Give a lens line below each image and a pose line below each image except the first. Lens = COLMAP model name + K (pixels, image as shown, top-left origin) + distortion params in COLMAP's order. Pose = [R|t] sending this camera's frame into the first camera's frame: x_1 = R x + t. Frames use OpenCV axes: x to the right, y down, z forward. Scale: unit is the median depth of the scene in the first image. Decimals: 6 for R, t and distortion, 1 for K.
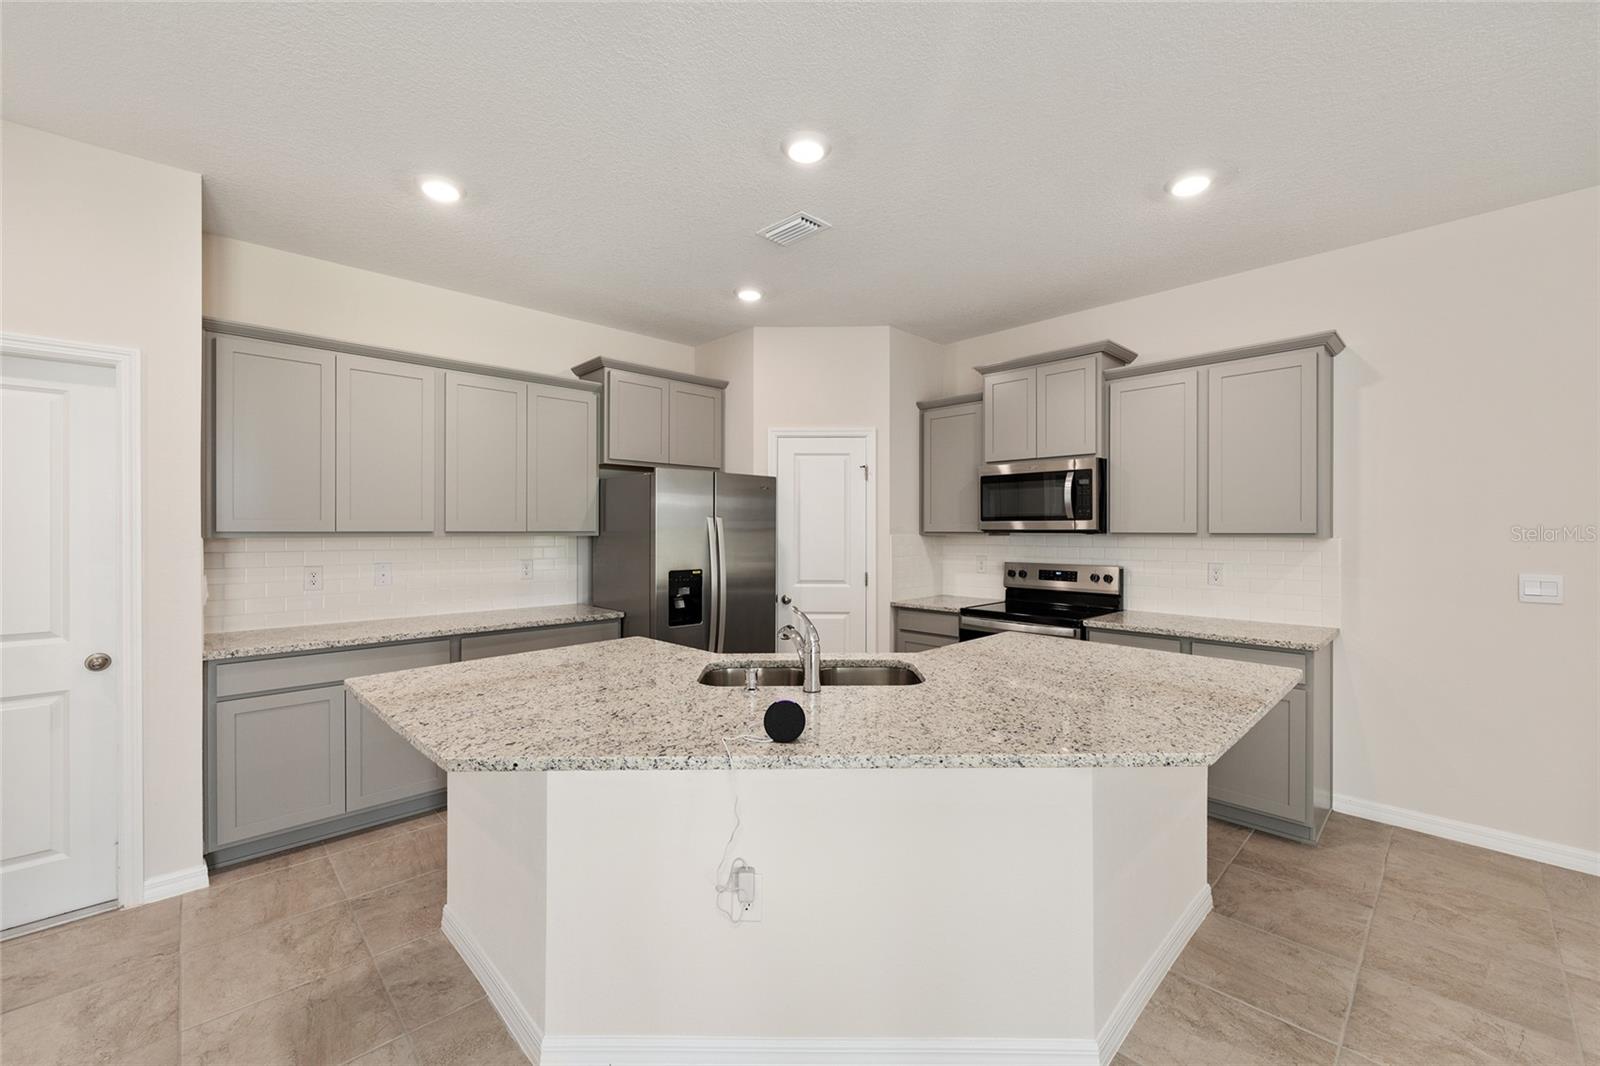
lens RADIAL K [[641.4, 0, 804.5], [0, 641.4, 529.6], [0, 0, 1]] dist [-0.003084, 0.001066]
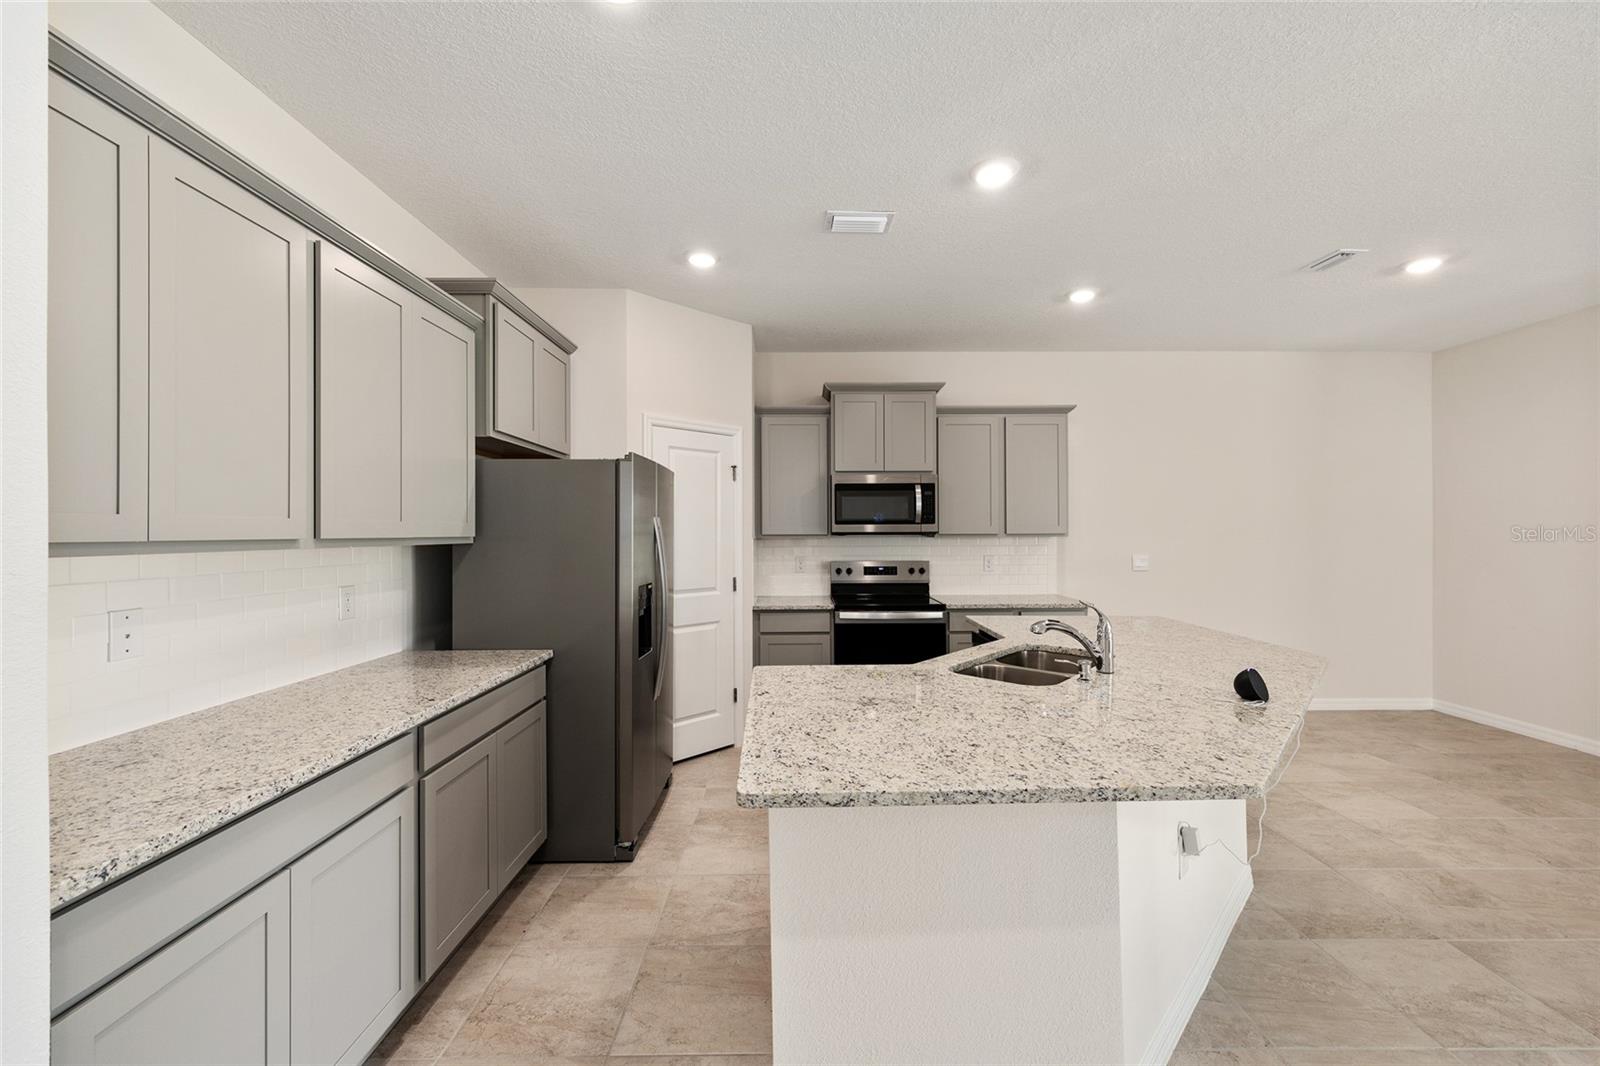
lens RADIAL K [[640.0, 0, 804.1], [0, 640.0, 530.9], [0, 0, 1]] dist [0.004593, 0.000341]
pose [[0.689785, -0.002015, 0.724012, -0.655349], [0.004634, 0.999988, -0.001632, -0.000665], [-0.724000, 0.004481, 0.689786, 0.332065]]
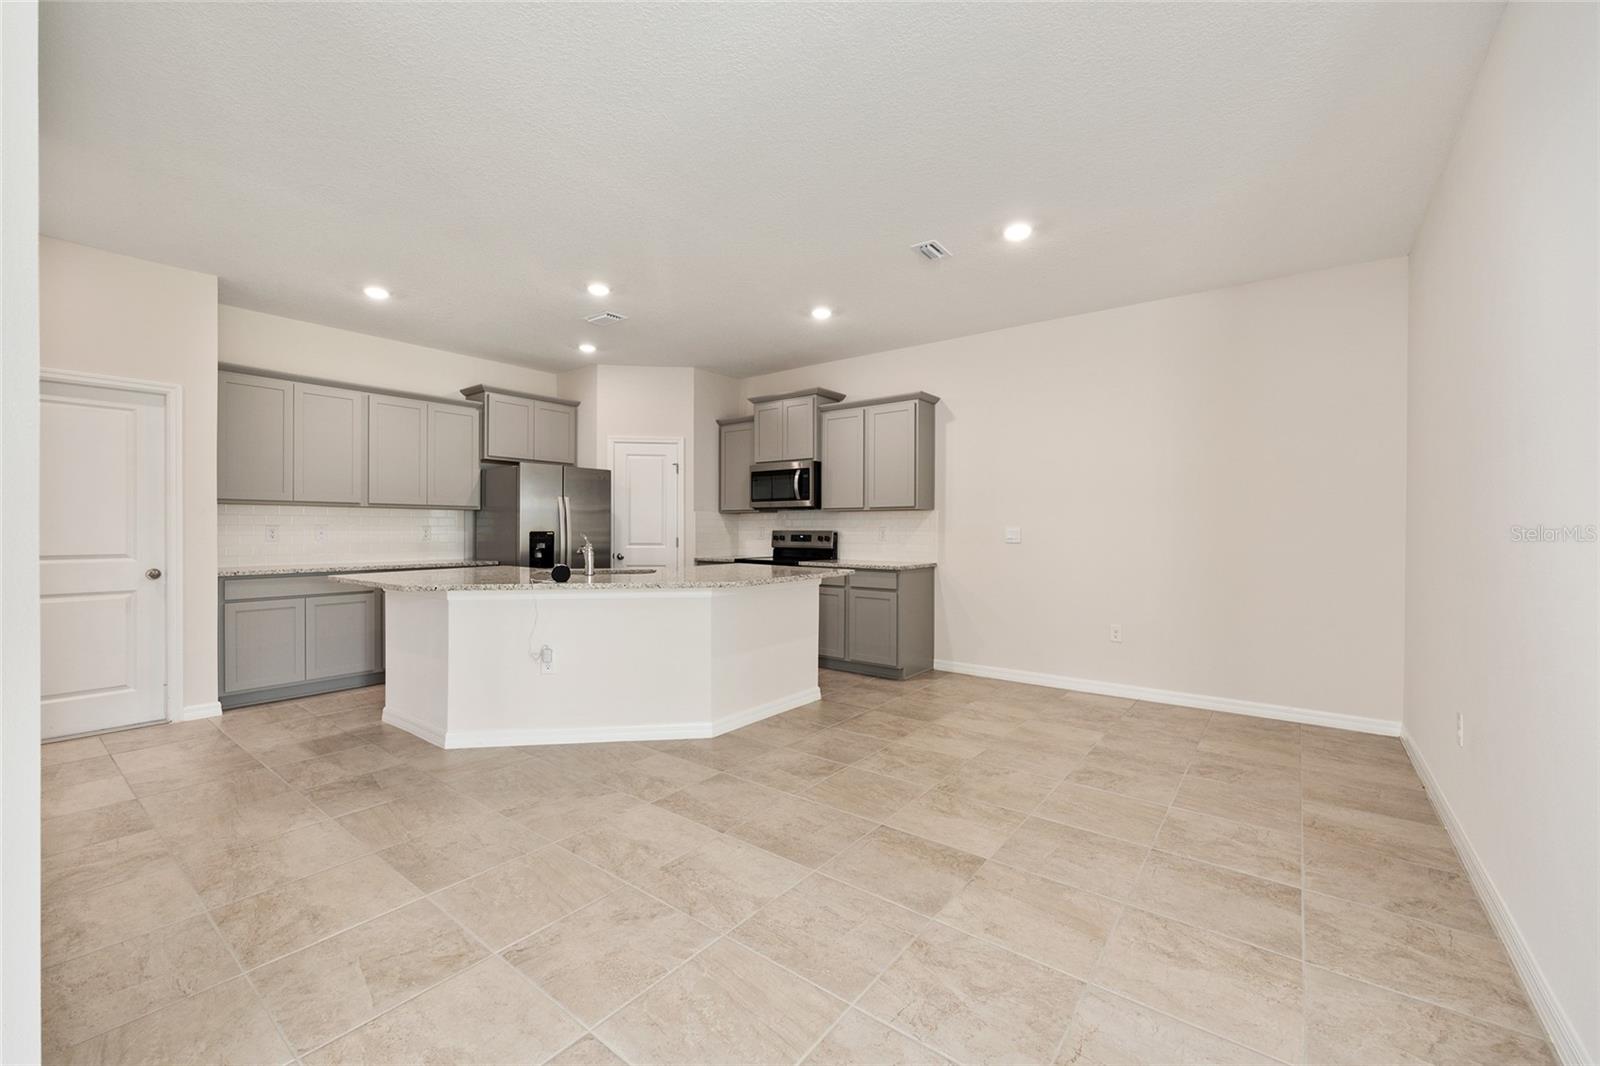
lens RADIAL K [[641.4, 0, 804.5], [0, 641.4, 529.6], [0, 0, 1]] dist [-0.003084, 0.001066]
pose [[0.989228, 0.002145, 0.146366, 0.209947], [-0.002313, 0.999997, 0.000981, 0.058529], [-0.146363, -0.001309, 0.989230, -0.589529]]
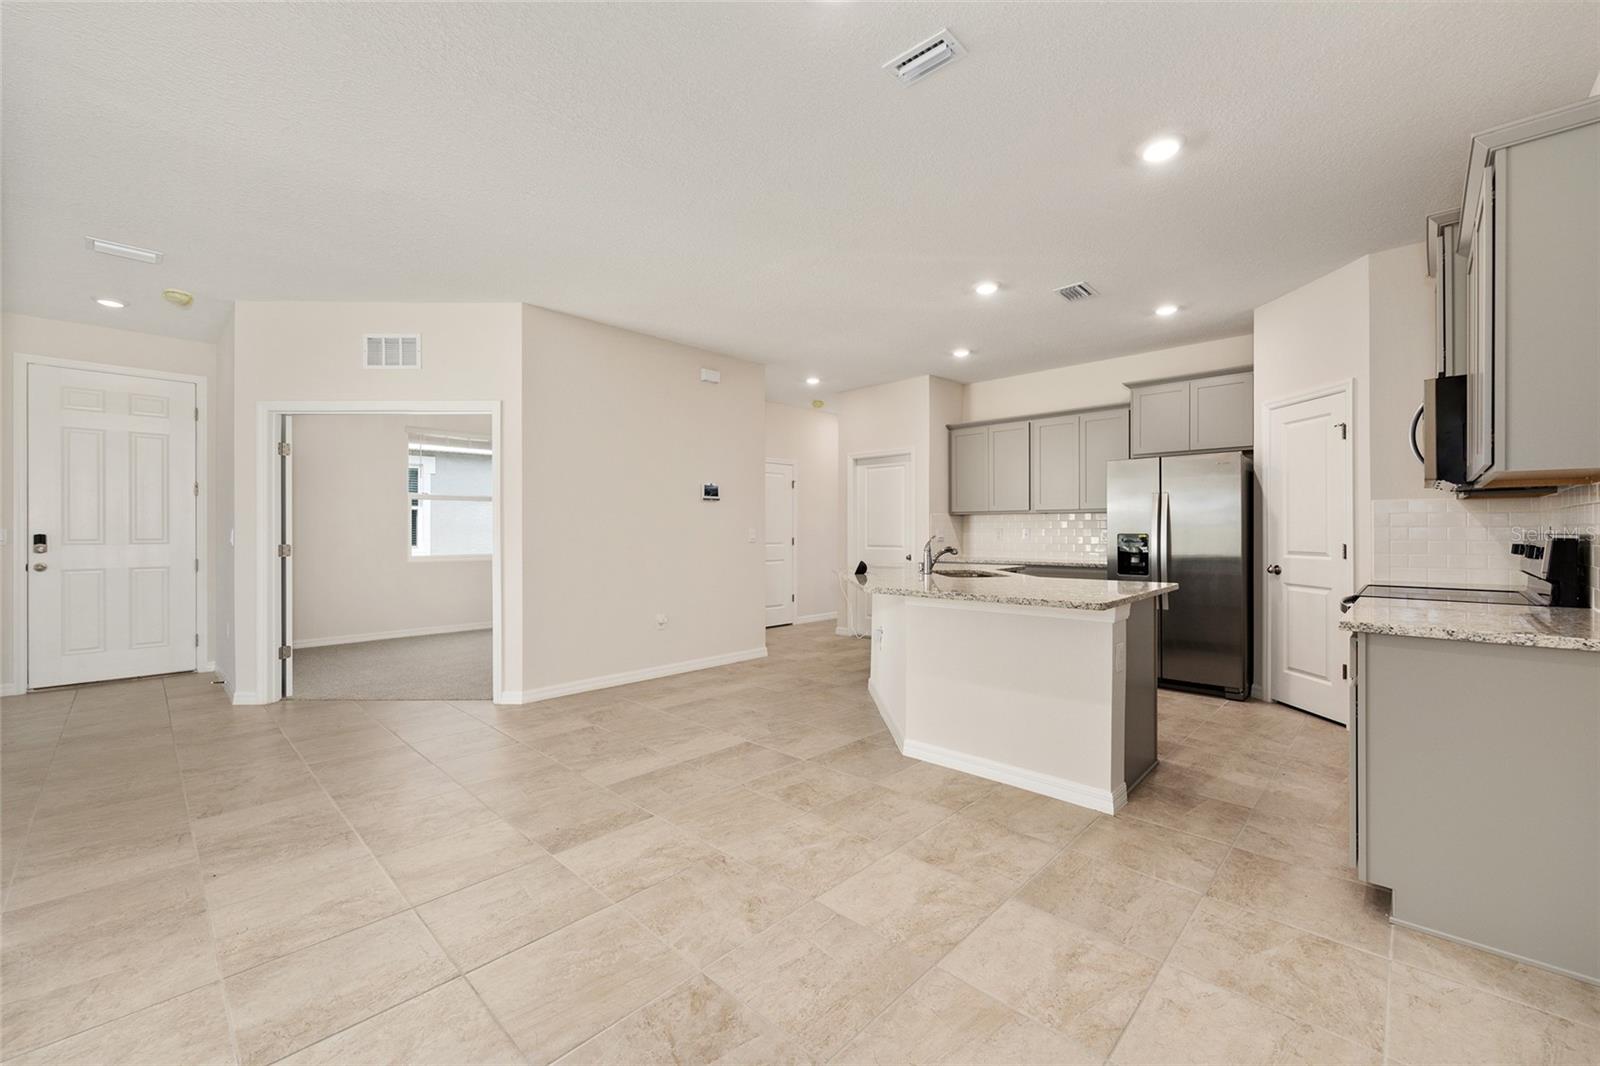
lens RADIAL K [[641.4, 0, 804.5], [0, 641.4, 529.6], [0, 0, 1]] dist [-0.003084, 0.001066]
pose [[0.040518, -0.002110, -0.999177, 1.181641], [0.001171, 0.999997, -0.002065, 0.058979], [0.999178, -0.001087, 0.040520, 0.277857]]
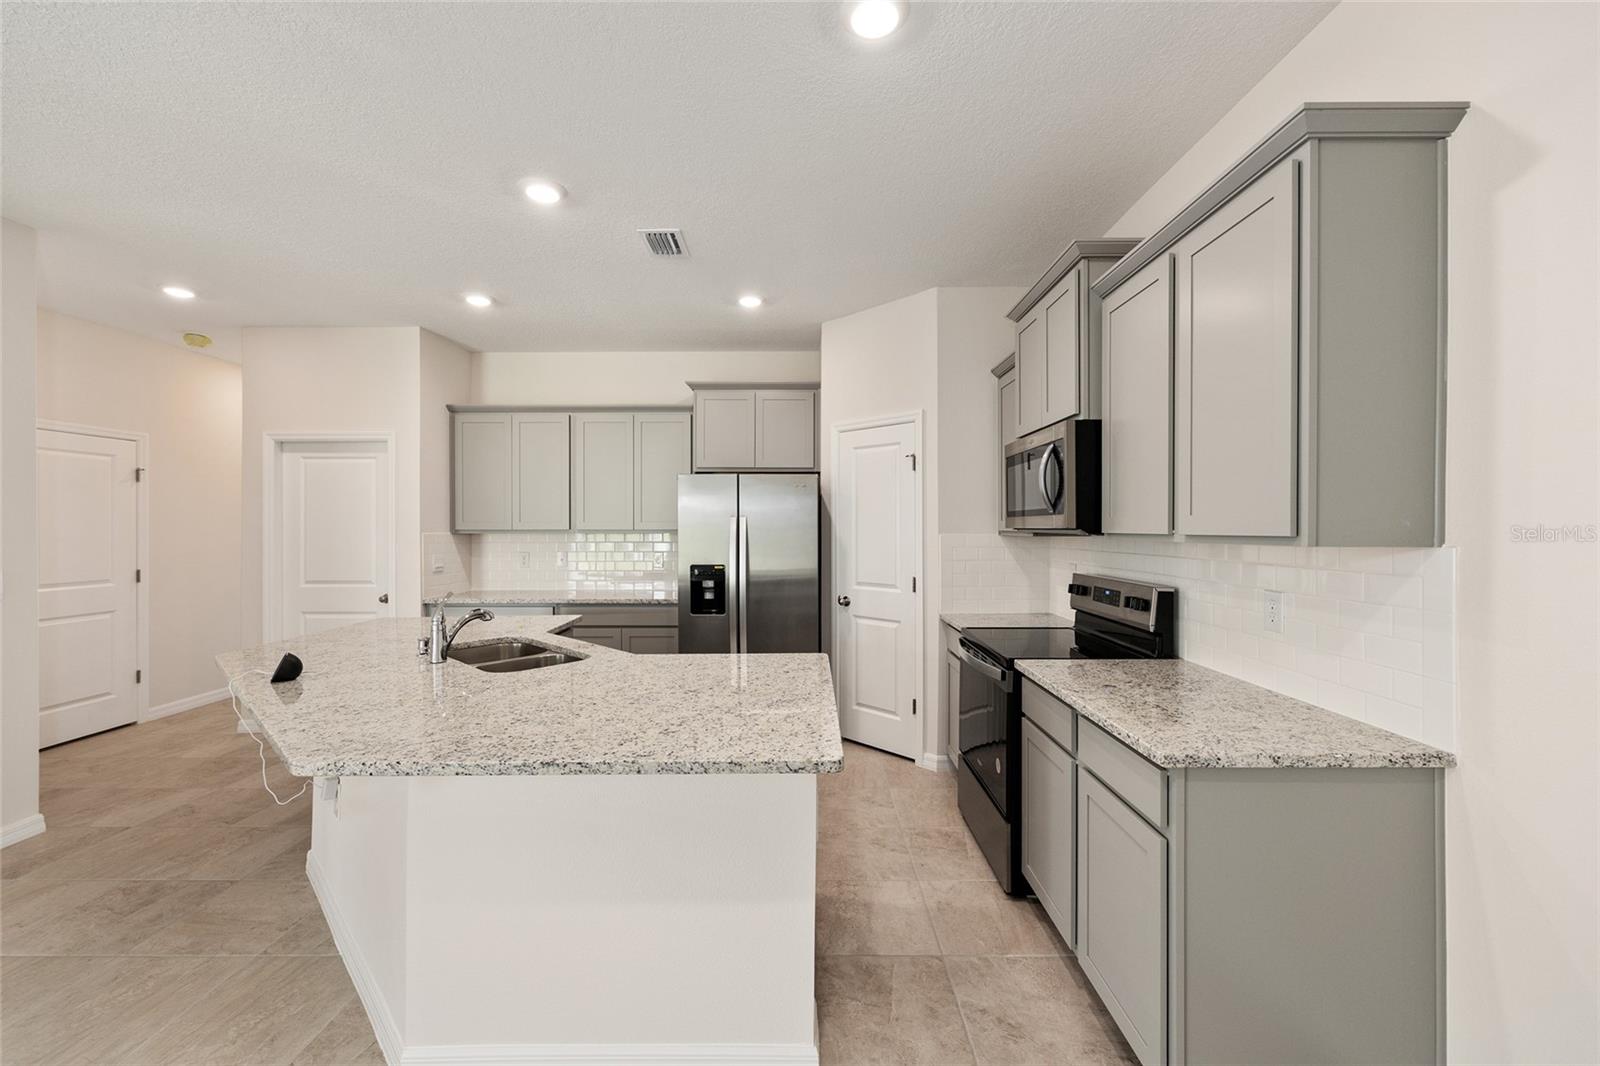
lens RADIAL K [[641.4, 0, 804.5], [0, 641.4, 529.6], [0, 0, 1]] dist [-0.003084, 0.001066]
pose [[0.717821, 0.001295, -0.696226, 0.743503], [0.000796, 0.999996, 0.002681, -0.000691], [0.696227, -0.002478, 0.717817, 0.340325]]
